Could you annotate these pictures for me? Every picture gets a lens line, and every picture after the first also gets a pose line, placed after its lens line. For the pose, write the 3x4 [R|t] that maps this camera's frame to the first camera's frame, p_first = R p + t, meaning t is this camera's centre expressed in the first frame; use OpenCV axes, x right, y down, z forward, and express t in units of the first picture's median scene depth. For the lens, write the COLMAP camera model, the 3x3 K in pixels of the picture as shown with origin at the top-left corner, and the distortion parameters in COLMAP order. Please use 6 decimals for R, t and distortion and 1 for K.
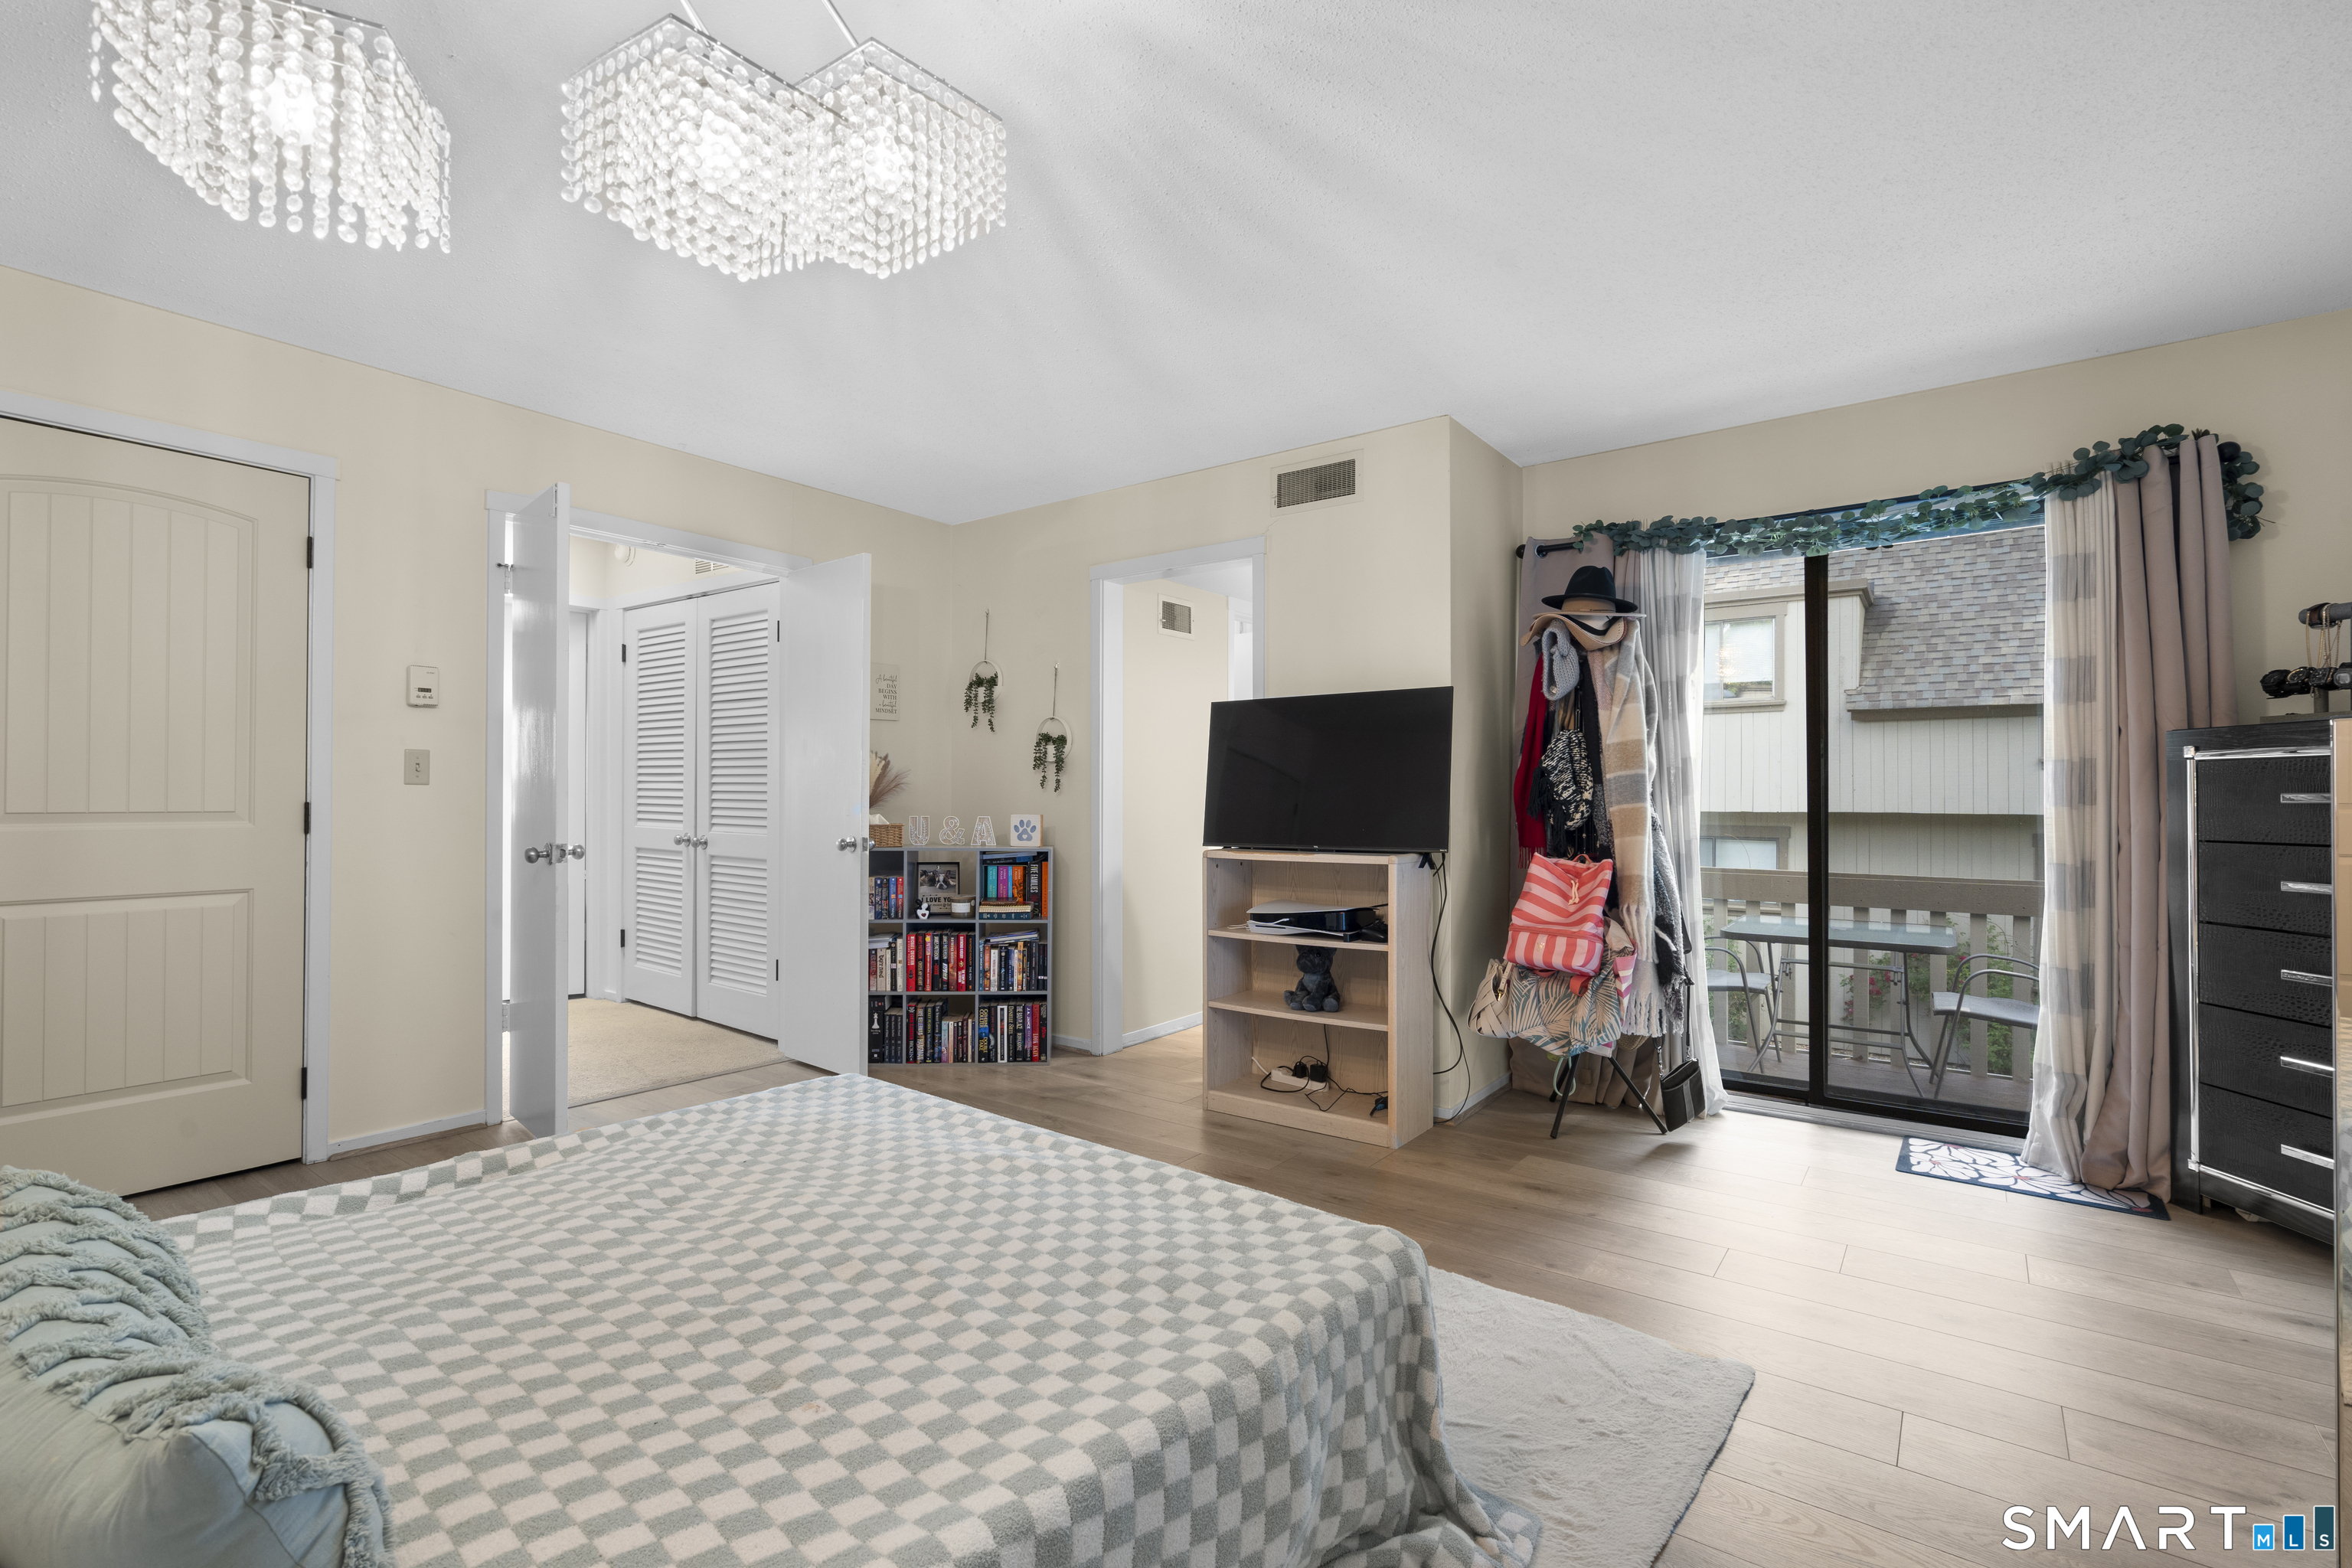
lens RADIAL K [[1056.6, 0, 1172.6], [0, 1056.6, 786.4], [0, 0, 1]] dist [-0.010286, 0.005515]
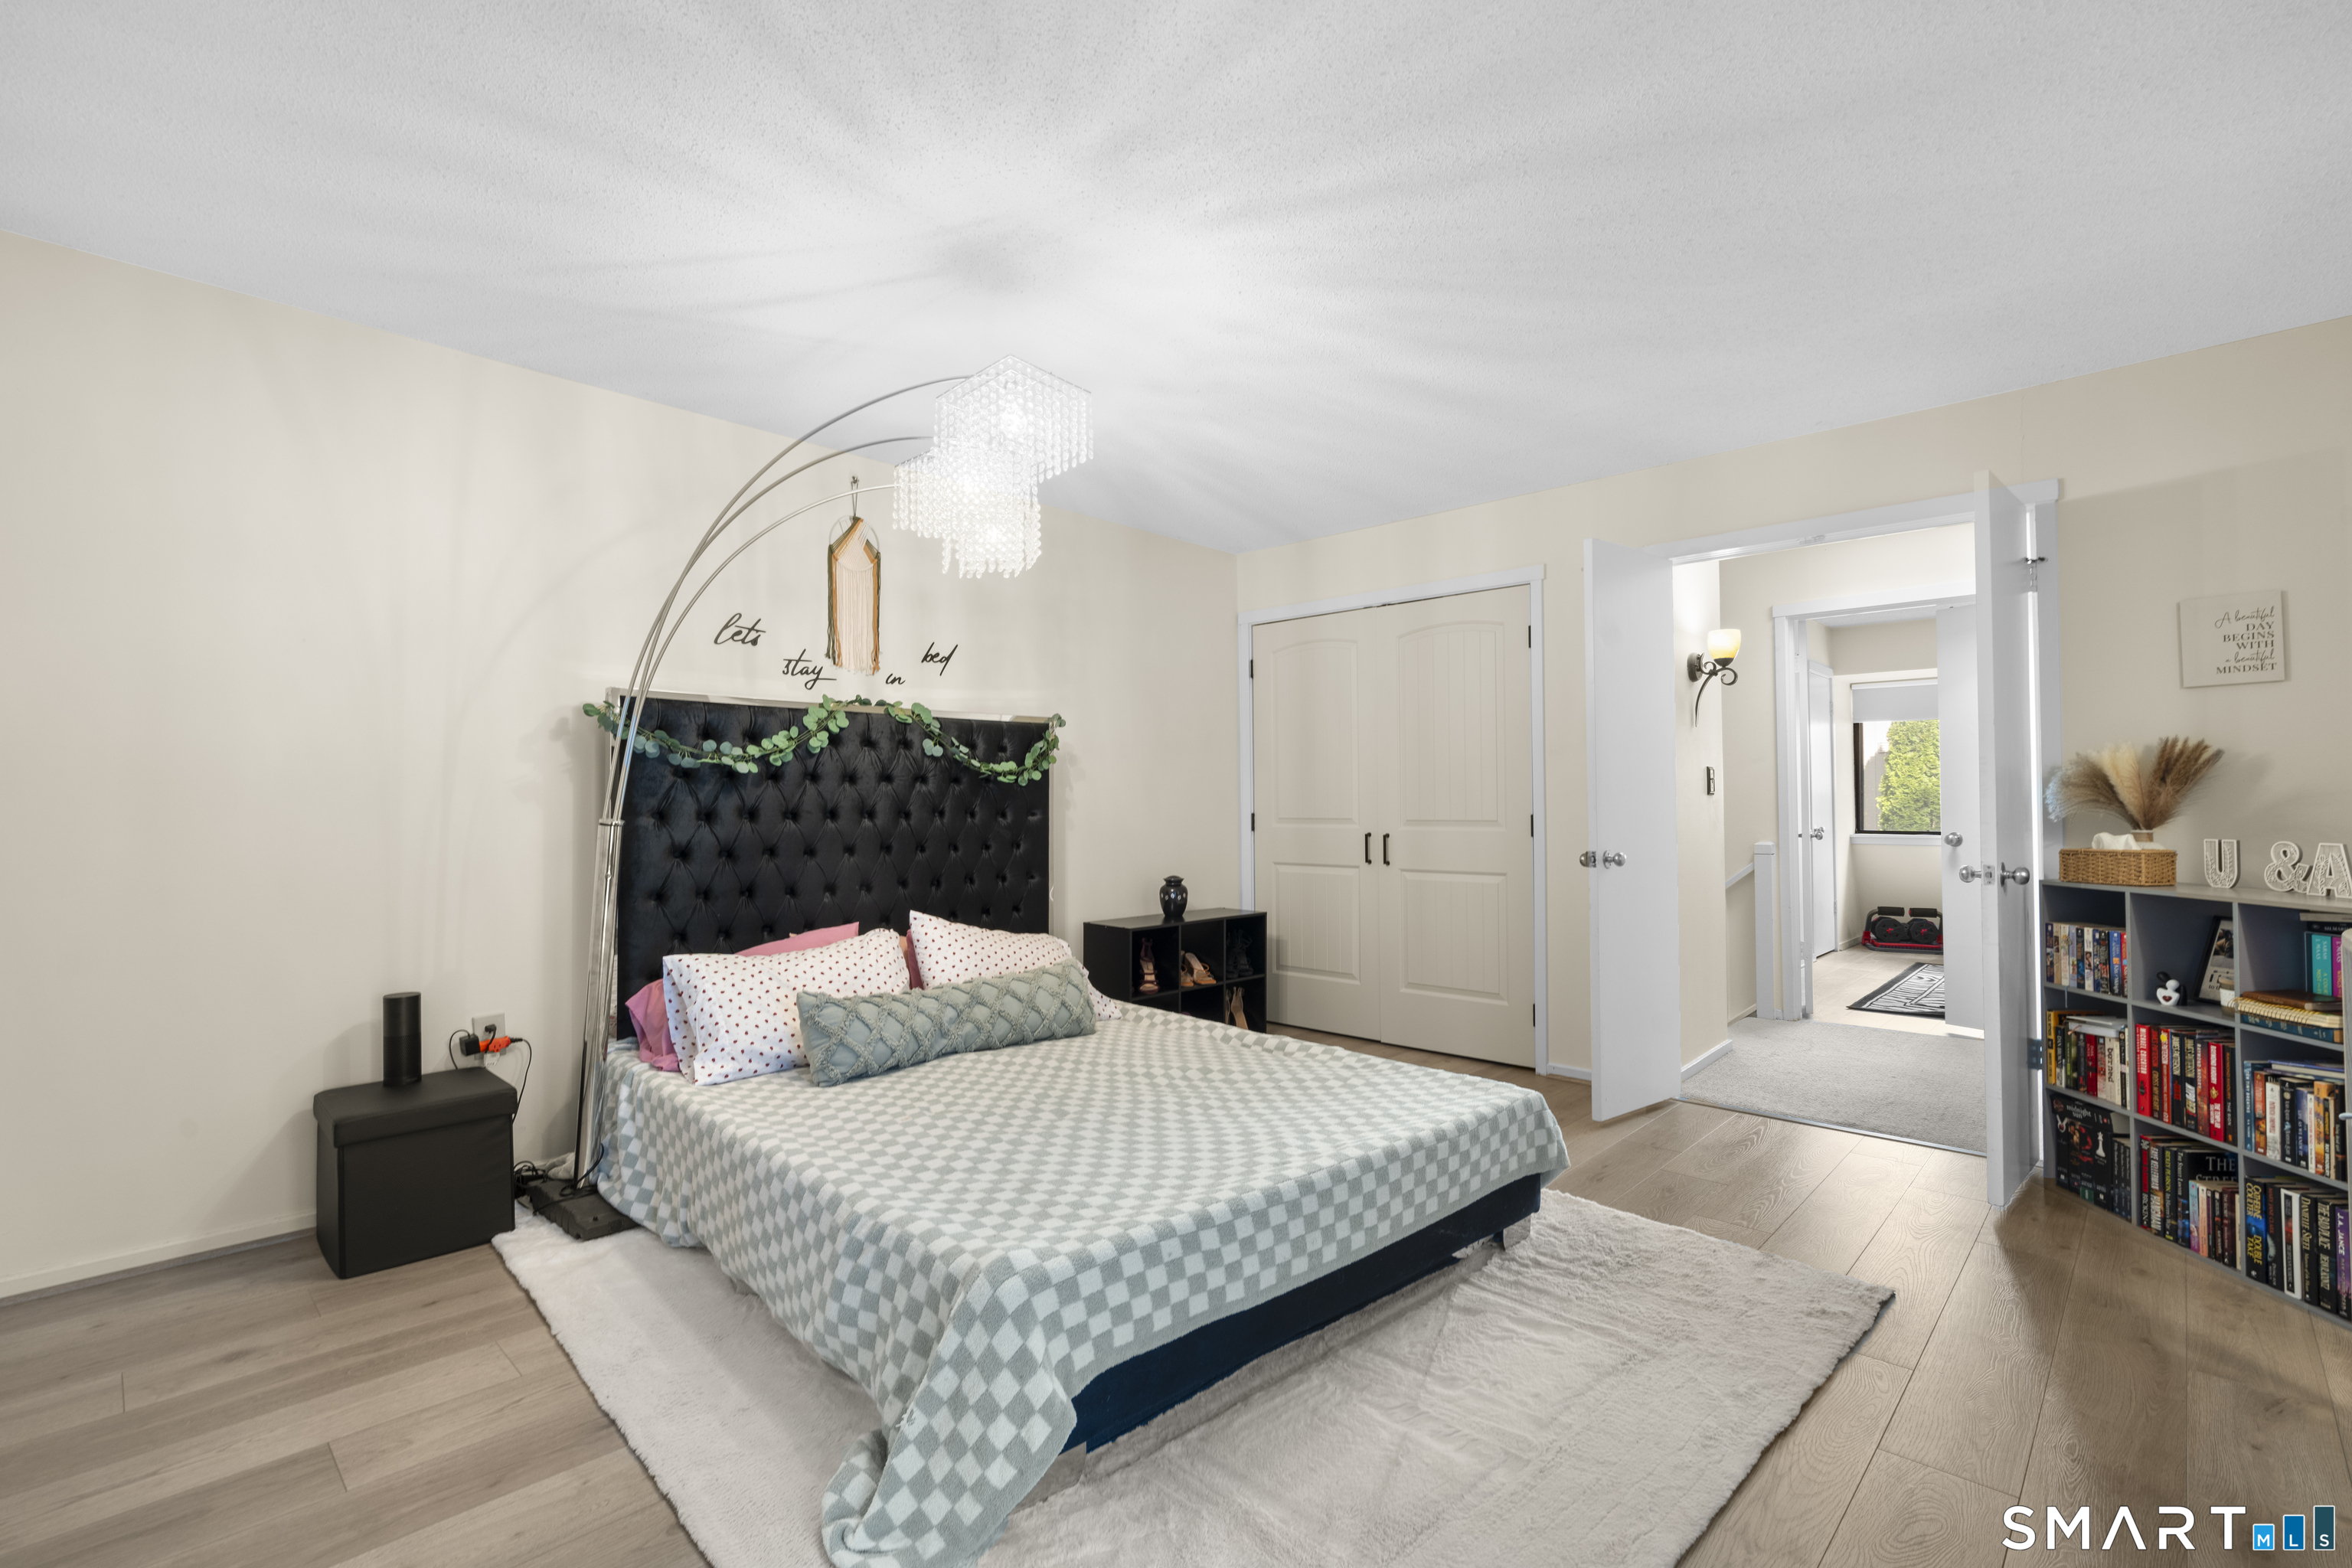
lens RADIAL K [[1056.6, 0, 1172.6], [0, 1056.6, 786.4], [0, 0, 1]] dist [-0.010286, 0.005515]
pose [[-0.129478, -0.024601, -0.991277, 0.458501], [0.009156, 0.999620, -0.026004, 0.007895], [0.991540, -0.012443, -0.129204, 0.503443]]
